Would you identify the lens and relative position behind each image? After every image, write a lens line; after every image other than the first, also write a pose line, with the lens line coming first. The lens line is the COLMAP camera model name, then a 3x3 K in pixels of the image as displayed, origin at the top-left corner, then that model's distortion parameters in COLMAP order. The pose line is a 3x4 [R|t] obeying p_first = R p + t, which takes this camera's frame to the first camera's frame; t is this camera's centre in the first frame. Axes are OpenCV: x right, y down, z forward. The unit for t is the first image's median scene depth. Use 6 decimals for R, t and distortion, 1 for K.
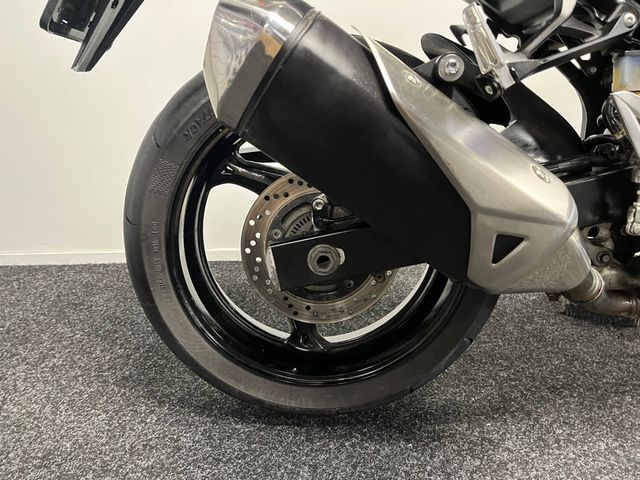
lens RADIAL K [[480.1, 0, 320.4], [0, 480.1, 240.2], [0, 0, 1]] dist [0.072926, -0.091182]
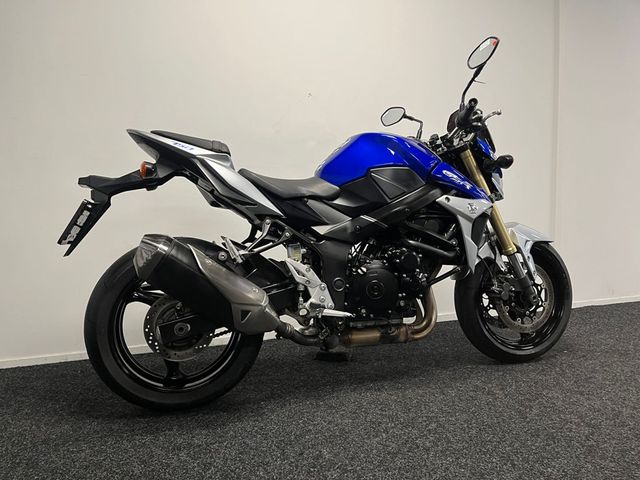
lens RADIAL K [[480.1, 0, 317.0], [0, 480.1, 243.2], [0, 0, 1]] dist [0.072926, -0.091182]
pose [[0.962885, -0.037367, 0.267314, 0.027714], [0.098990, 0.970251, -0.220940, 0.202781], [-0.251106, 0.239202, 0.937938, -1.411580]]
